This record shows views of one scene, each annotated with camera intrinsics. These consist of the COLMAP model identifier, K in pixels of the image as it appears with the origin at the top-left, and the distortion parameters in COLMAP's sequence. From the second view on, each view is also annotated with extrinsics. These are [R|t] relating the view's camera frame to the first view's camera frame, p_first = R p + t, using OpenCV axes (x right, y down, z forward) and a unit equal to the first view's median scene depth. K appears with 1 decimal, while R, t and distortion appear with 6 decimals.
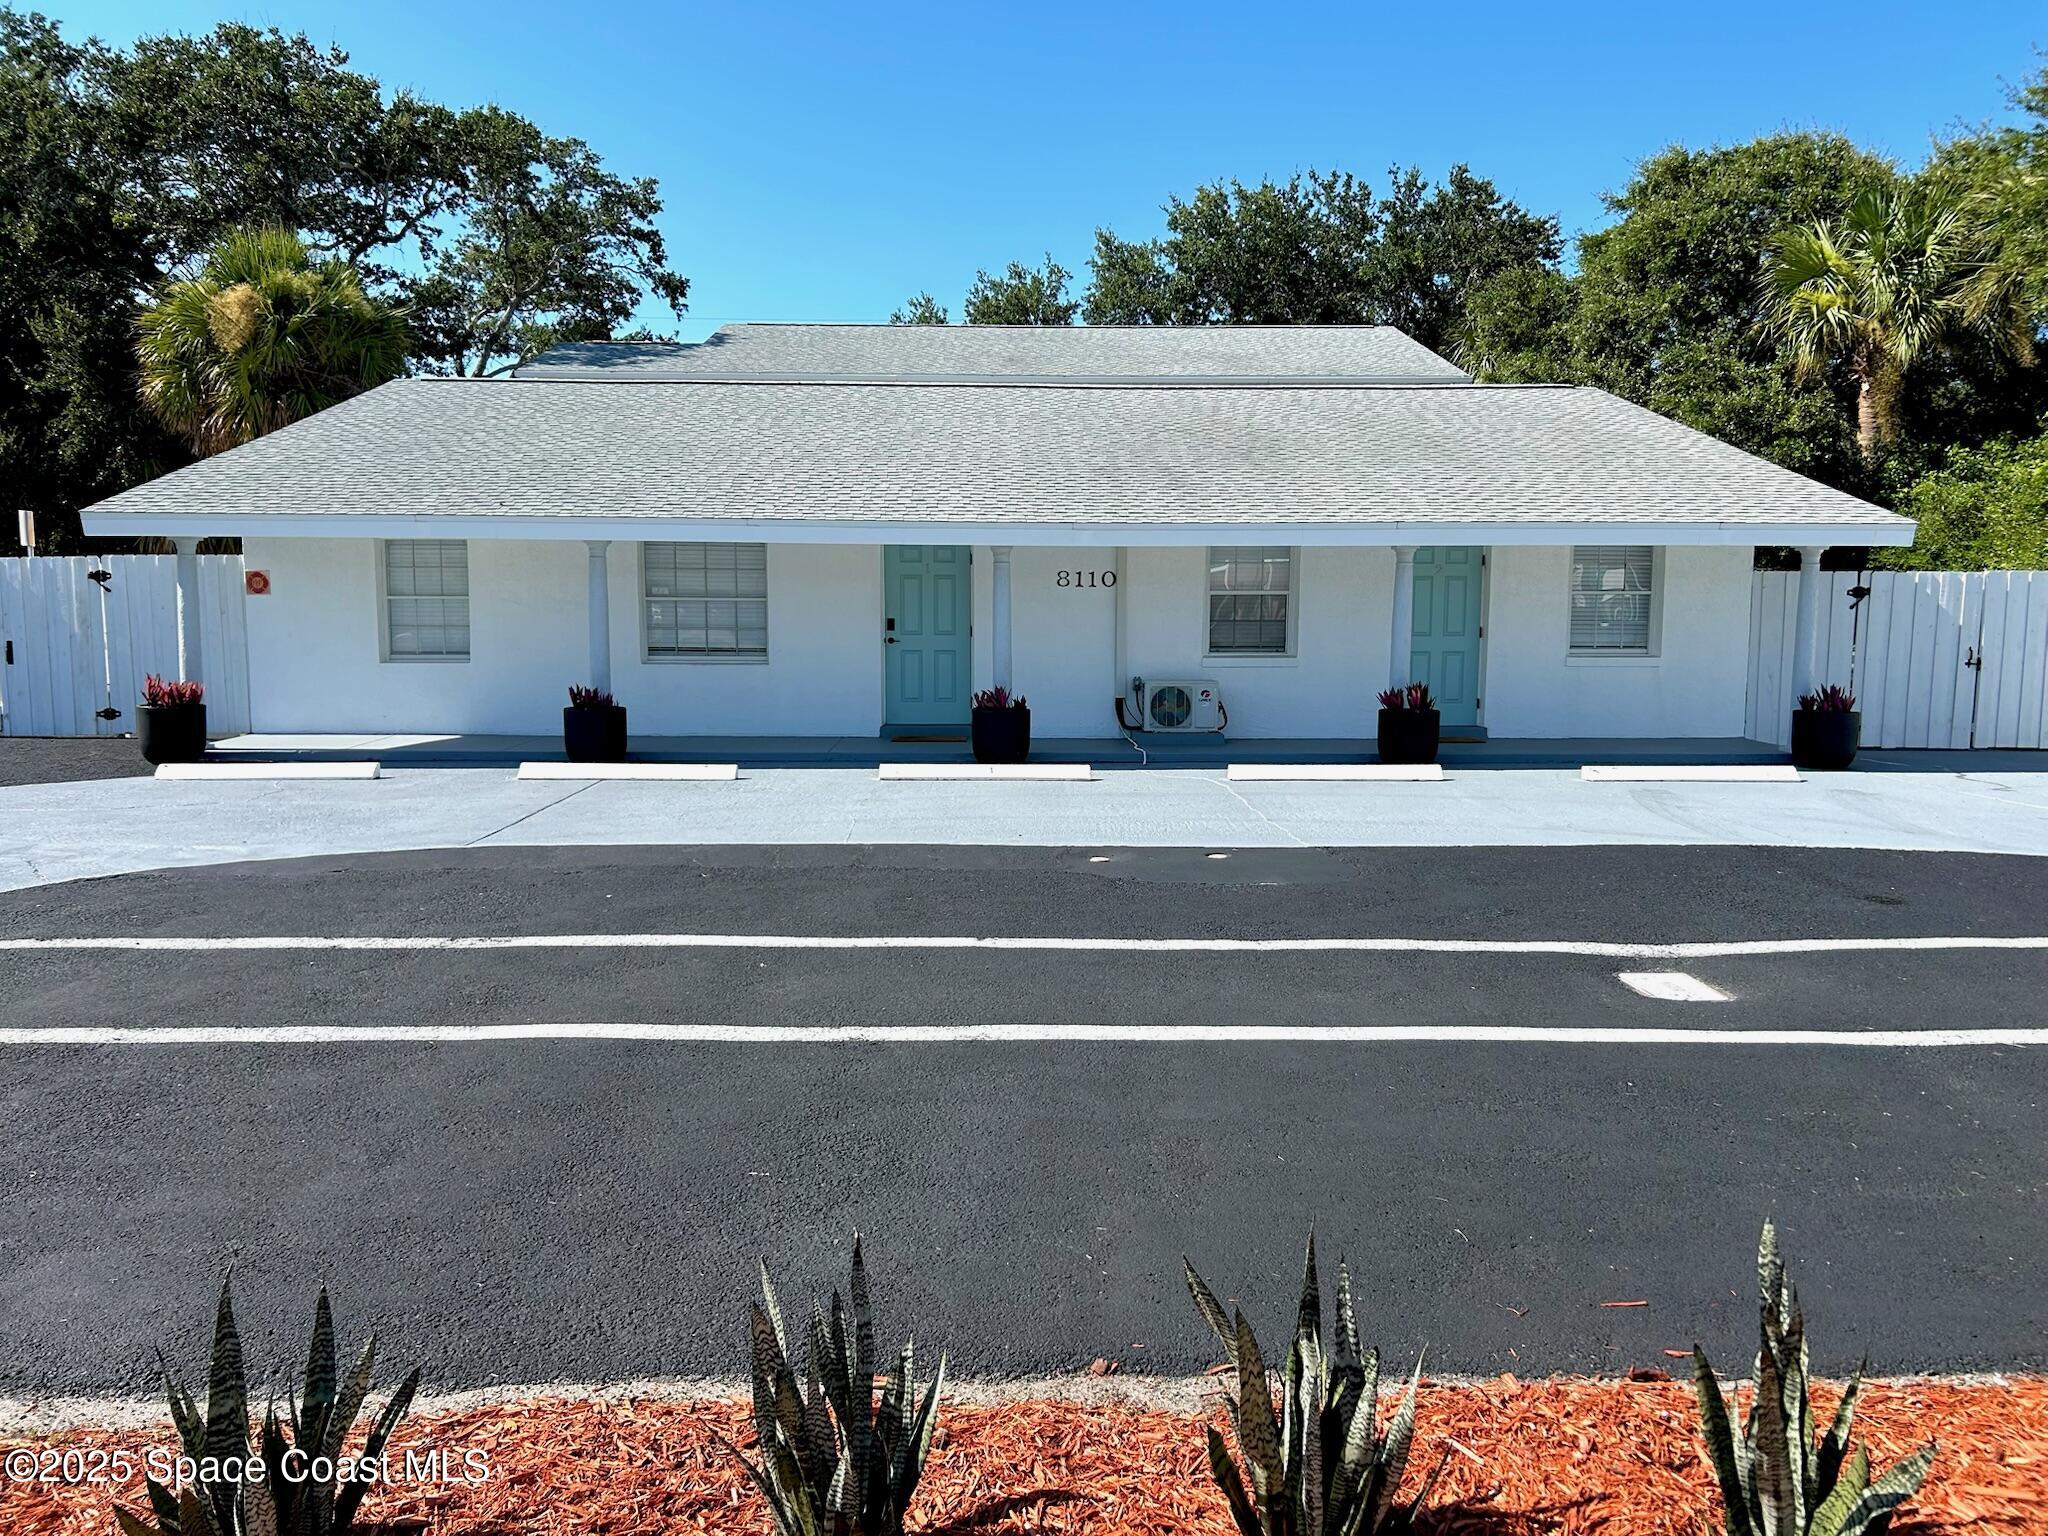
lens RADIAL K [[1475.3, 0, 1024.0], [0, 1475.3, 768.0], [0, 0, 1]] dist [0.047284, -0.054351]
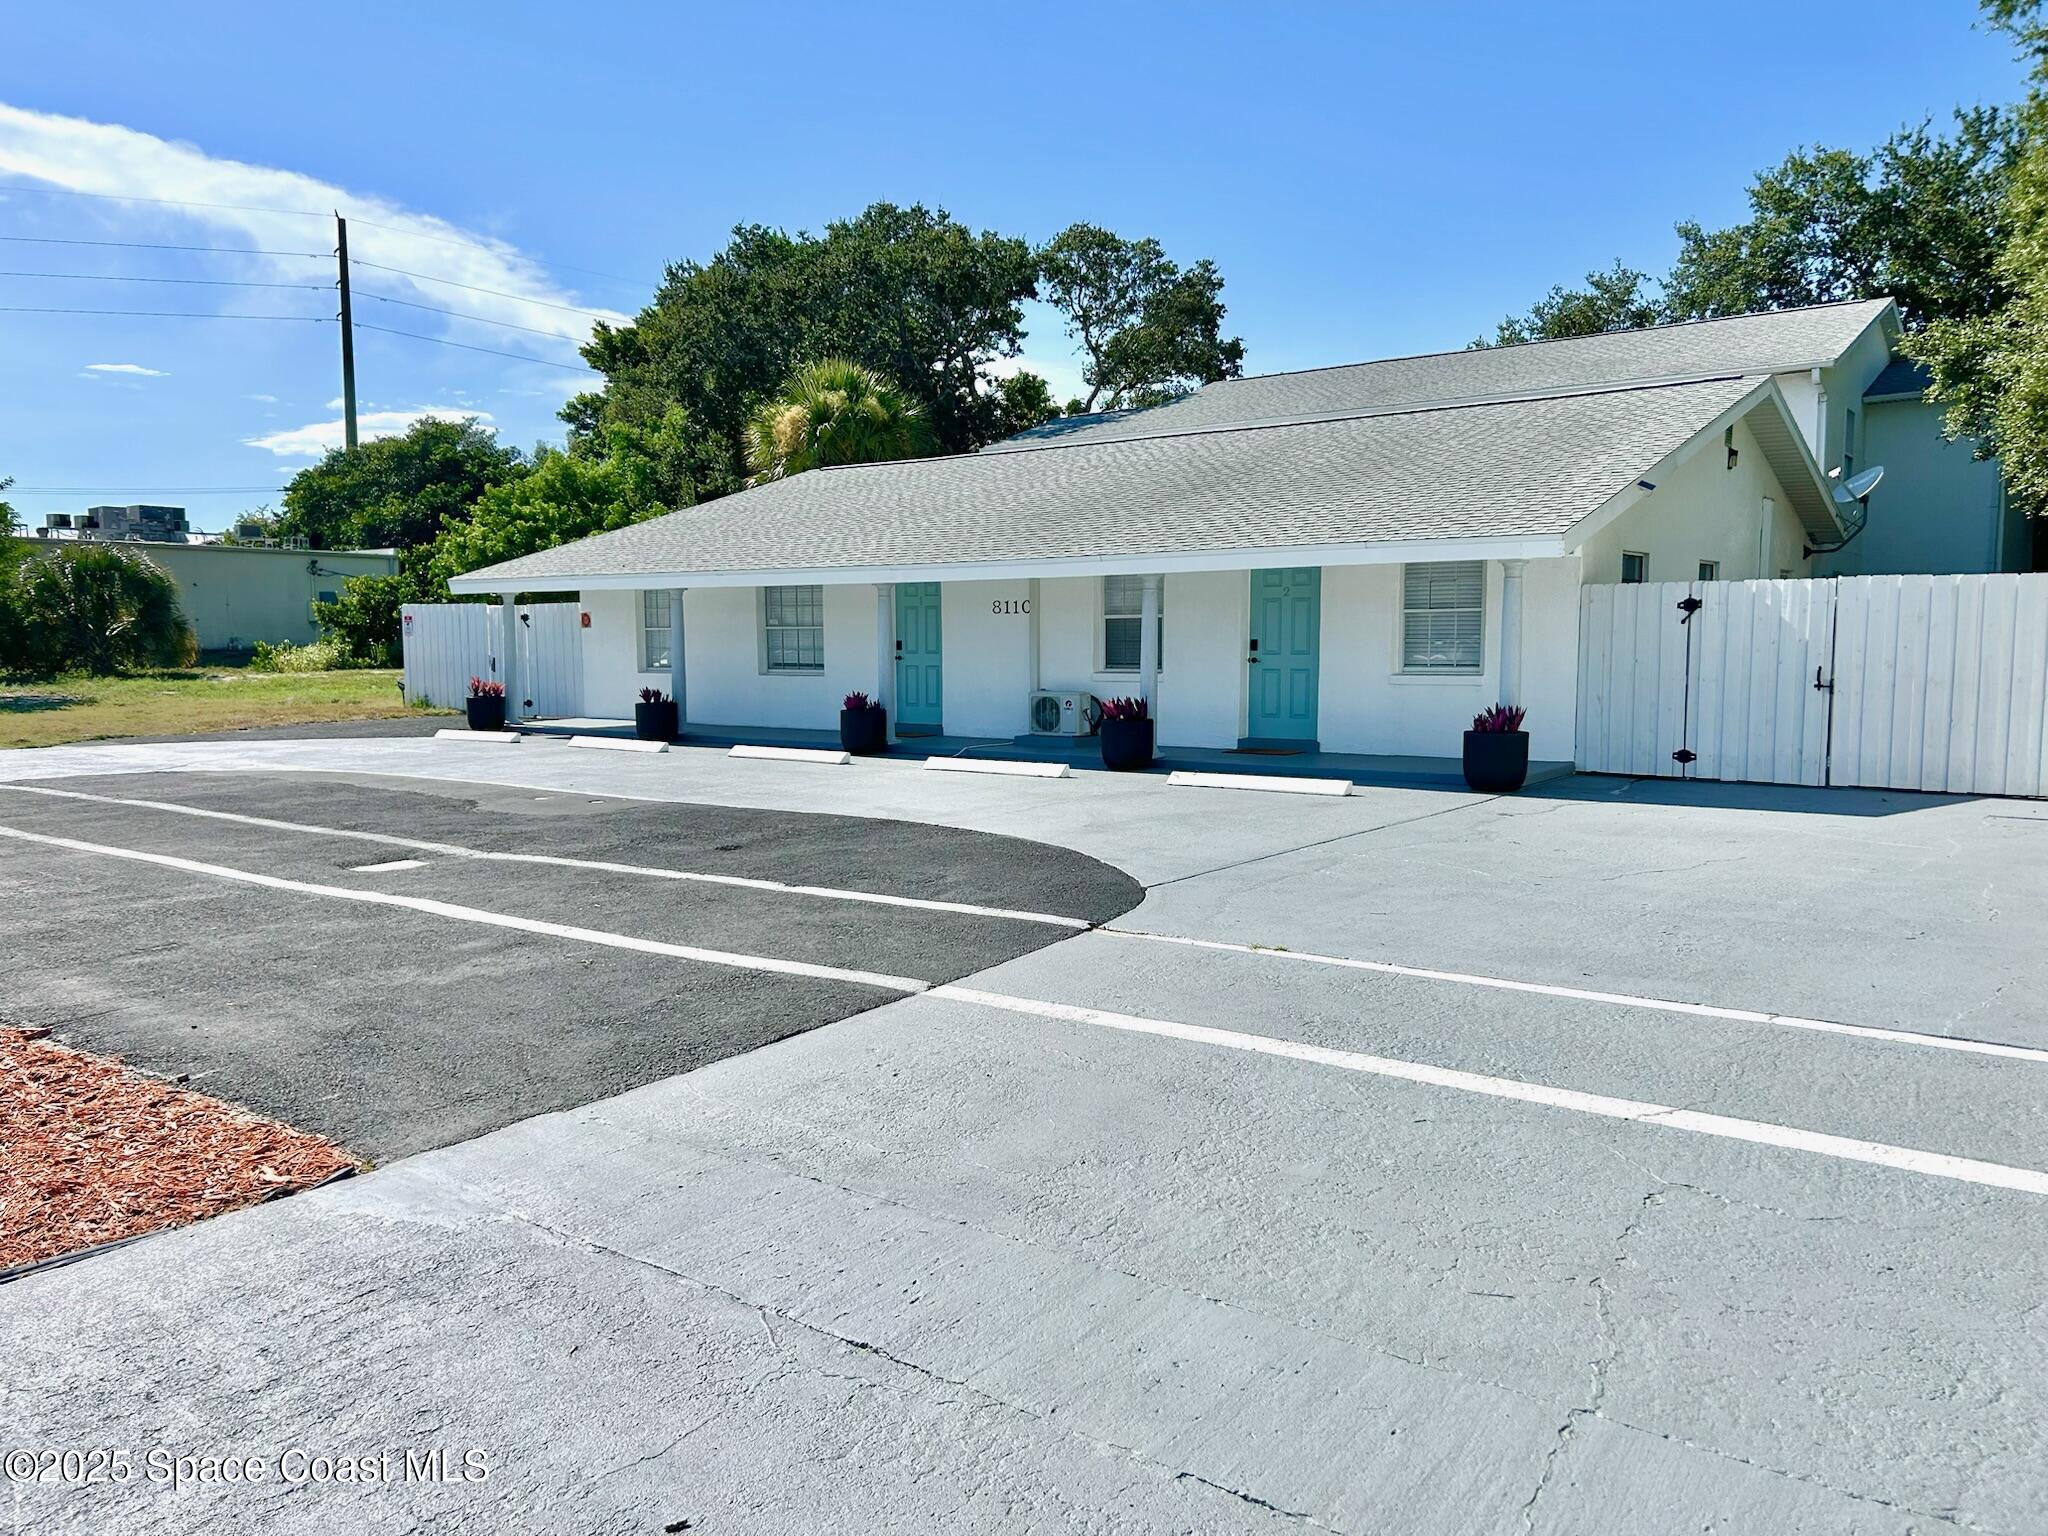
lens RADIAL K [[1475.3, 0, 1024.0], [0, 1475.3, 768.0], [0, 0, 1]] dist [0.047284, -0.054351]
pose [[0.796079, 0.045661, -0.603468, 0.776211], [-0.056536, 0.998400, 0.000963, 0.001491], [0.602546, 0.033351, 0.797387, 0.049543]]
